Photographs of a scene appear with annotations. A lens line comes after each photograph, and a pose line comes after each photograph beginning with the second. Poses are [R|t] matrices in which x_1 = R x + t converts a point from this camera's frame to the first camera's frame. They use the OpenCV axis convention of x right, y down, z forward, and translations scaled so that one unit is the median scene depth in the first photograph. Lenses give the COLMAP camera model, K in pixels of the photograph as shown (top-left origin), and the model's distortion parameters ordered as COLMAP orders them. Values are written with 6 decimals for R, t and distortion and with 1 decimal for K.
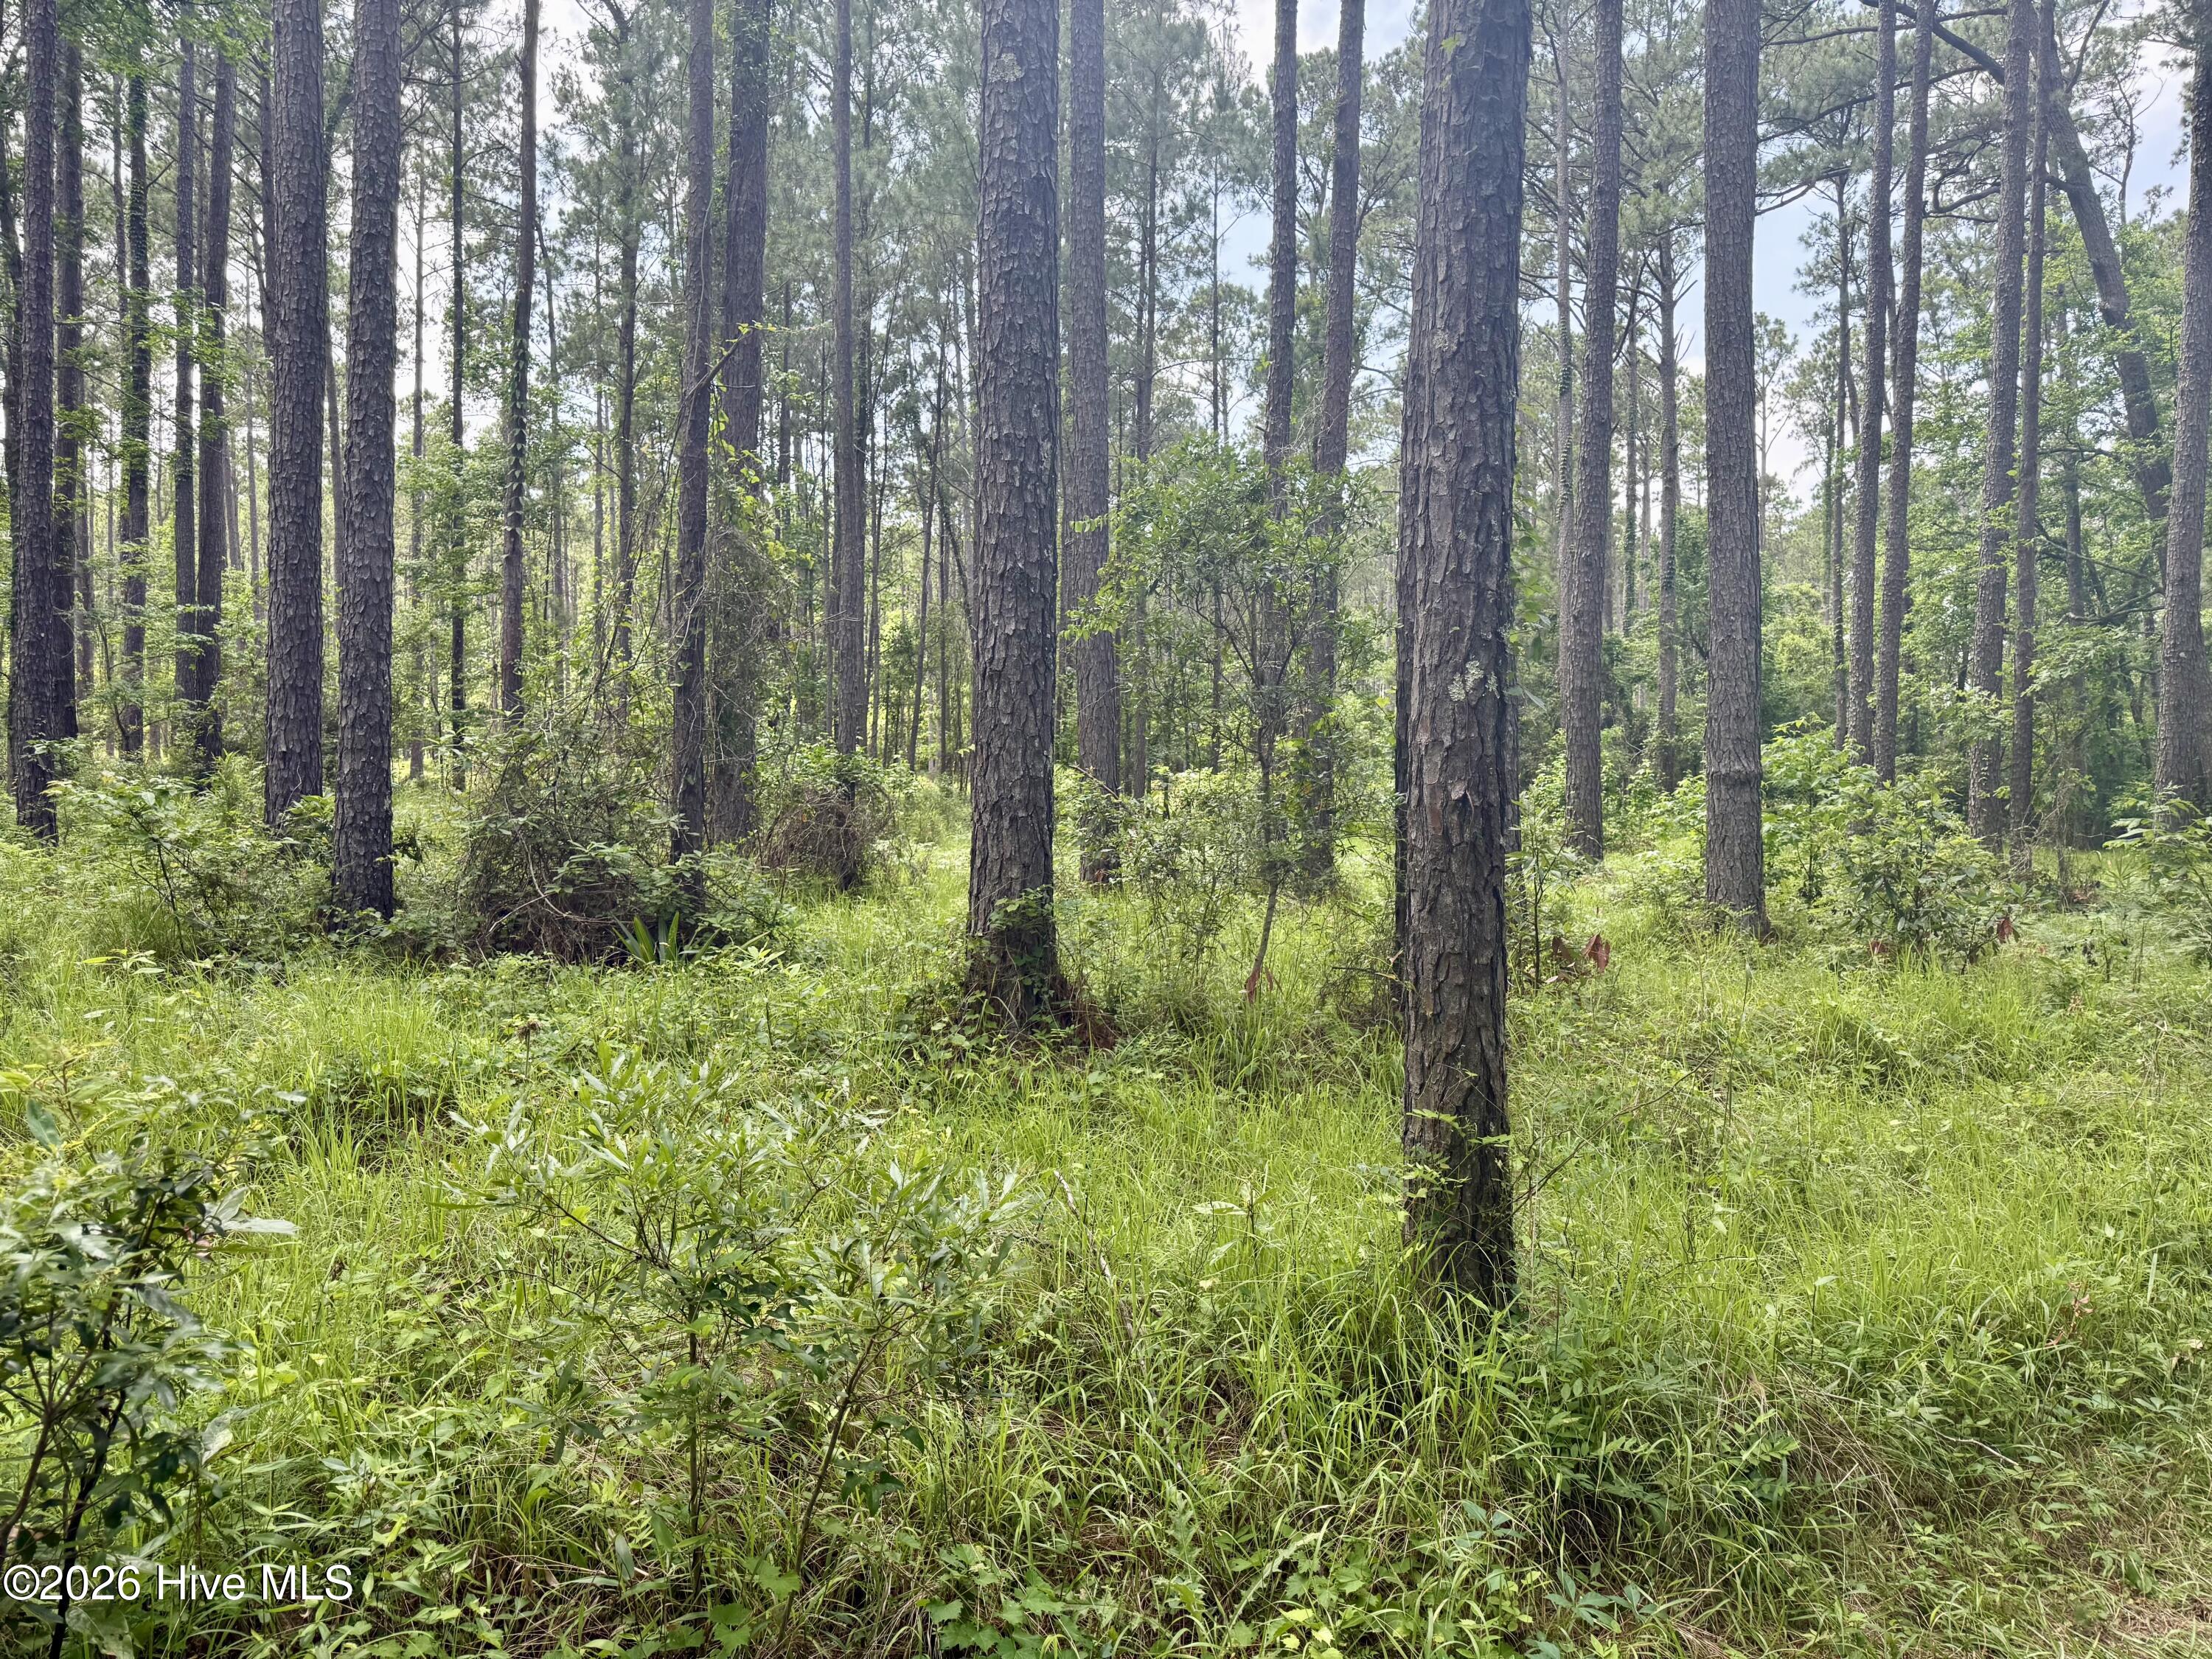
lens RADIAL K [[1450.7, 0, 1099.9], [0, 1450.7, 821.0], [0, 0, 1]] dist [-0.004733, -0.007852]
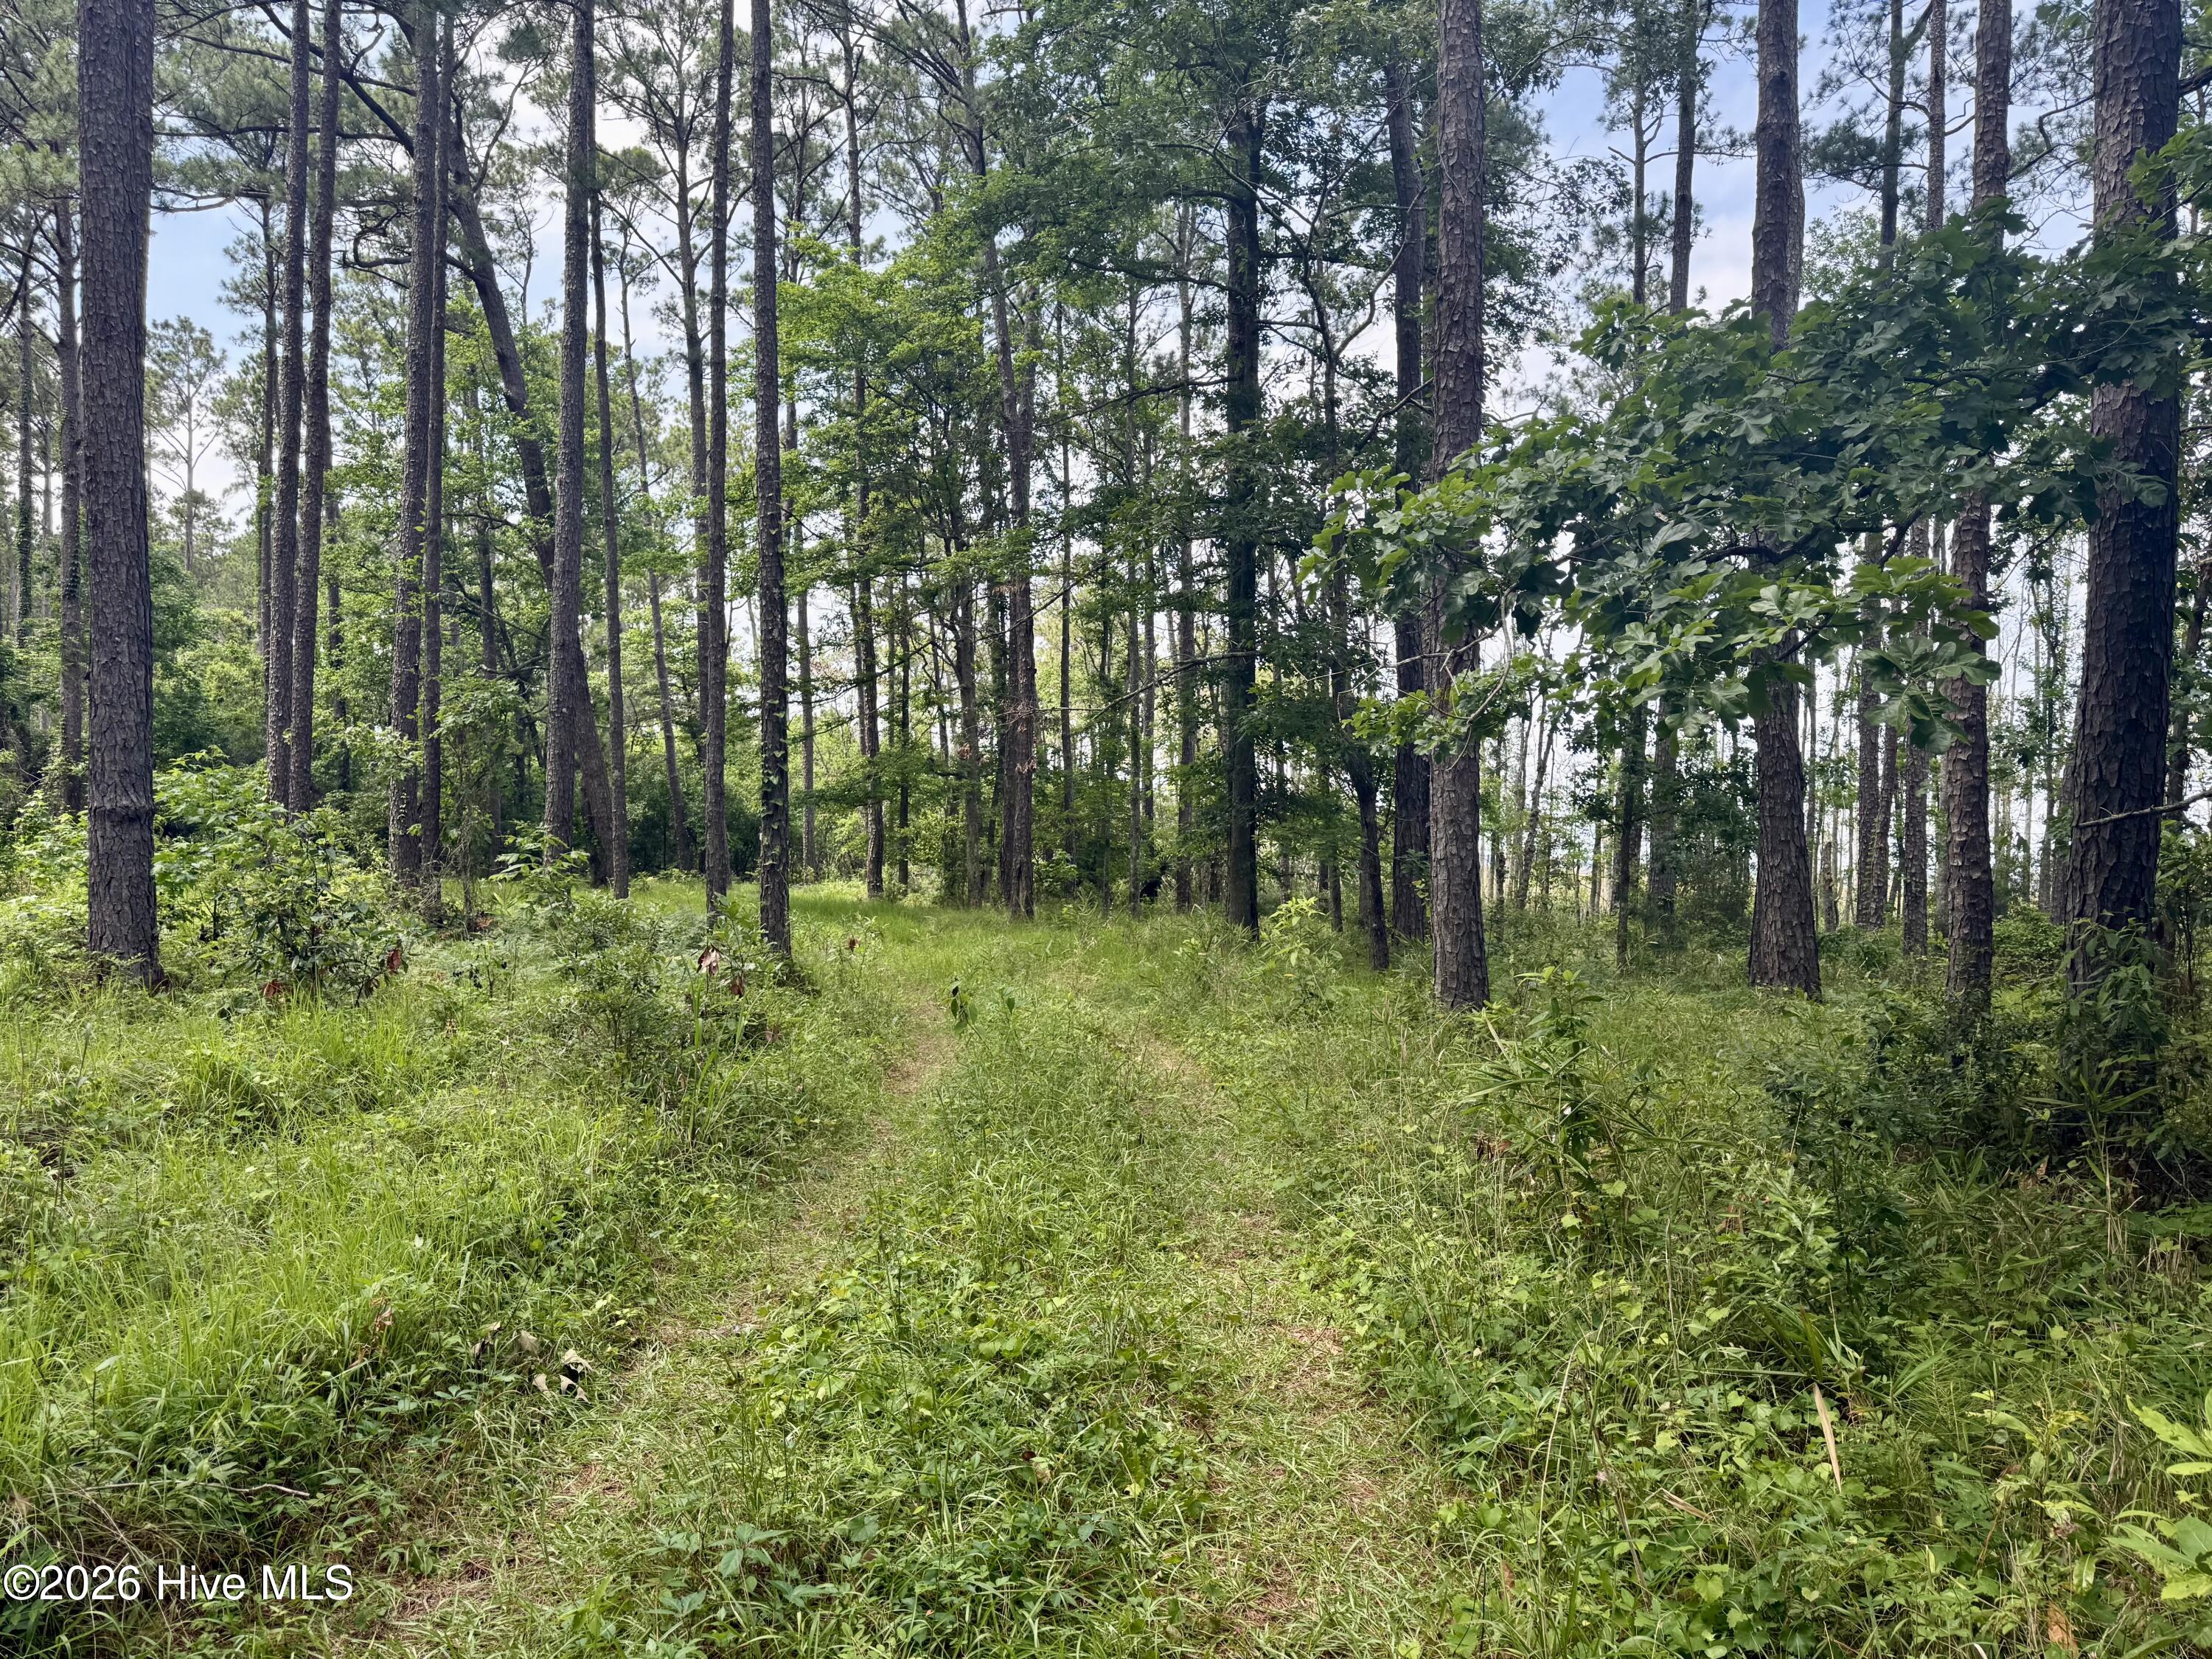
lens RADIAL K [[1450.7, 0, 1099.9], [0, 1450.7, 821.0], [0, 0, 1]] dist [-0.004733, -0.007852]
pose [[0.619543, 0.003986, 0.784953, 0.103022], [0.009625, 0.999873, -0.012675, -0.007567], [-0.784904, 0.015407, 0.619426, -0.047549]]
